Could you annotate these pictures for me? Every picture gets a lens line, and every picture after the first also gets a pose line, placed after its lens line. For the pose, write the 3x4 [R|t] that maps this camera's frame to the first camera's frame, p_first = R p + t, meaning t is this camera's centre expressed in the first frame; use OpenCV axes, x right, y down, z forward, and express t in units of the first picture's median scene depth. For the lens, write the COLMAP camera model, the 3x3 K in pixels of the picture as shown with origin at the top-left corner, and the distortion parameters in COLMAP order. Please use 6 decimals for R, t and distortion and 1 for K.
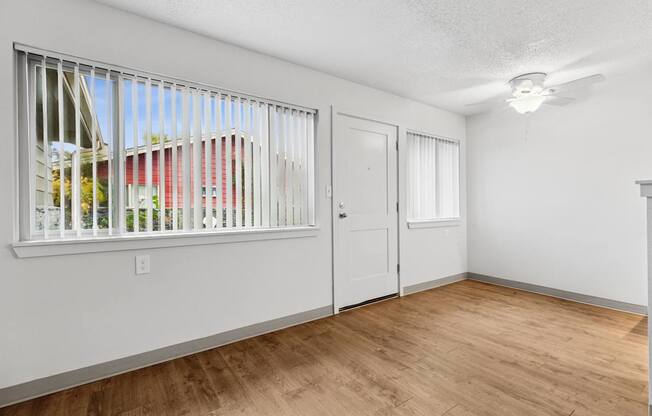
lens RADIAL K [[296.9, 0, 331.7], [0, 296.9, 209.2], [0, 0, 1]] dist [0.010557, -0.002021]
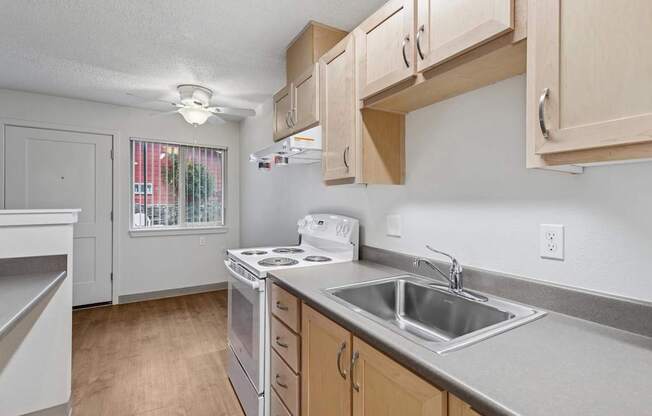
lens RADIAL K [[296.9, 0, 326.1], [0, 296.9, 209.2], [0, 0, 1]] dist [0.010557, -0.002021]
pose [[0.995043, 0.003167, -0.099394, 1.226102], [-0.003848, 0.999970, -0.006661, -0.030331], [0.099370, 0.007011, 0.995026, 0.078427]]
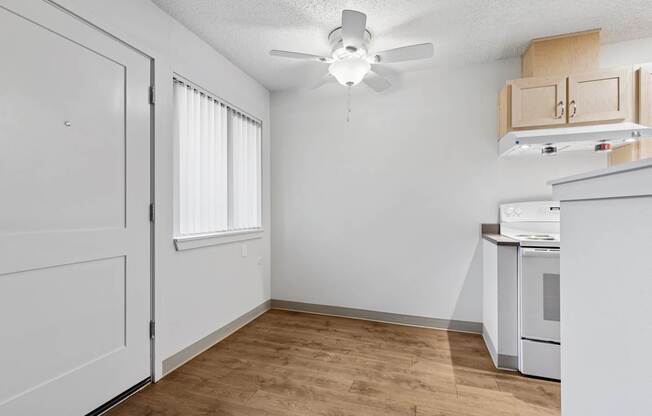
lens RADIAL K [[296.9, 0, 326.8], [0, 296.9, 208.0], [0, 0, 1]] dist [0.010557, -0.002021]
pose [[0.810043, 0.011581, 0.586256, 0.191961], [-0.002619, 0.999866, -0.016134, -0.008514], [-0.586364, 0.011534, 0.809965, 0.456668]]
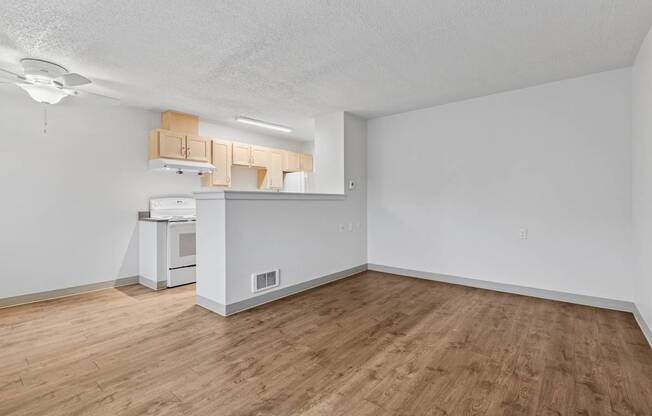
lens RADIAL K [[296.9, 0, 330.7], [0, 296.9, 202.5], [0, 0, 1]] dist [0.010557, -0.002021]
pose [[-0.263876, 0.008697, 0.964517, -0.480313], [0.017182, 0.999843, -0.004315, 0.001488], [-0.964404, 0.015434, -0.263984, 0.409158]]
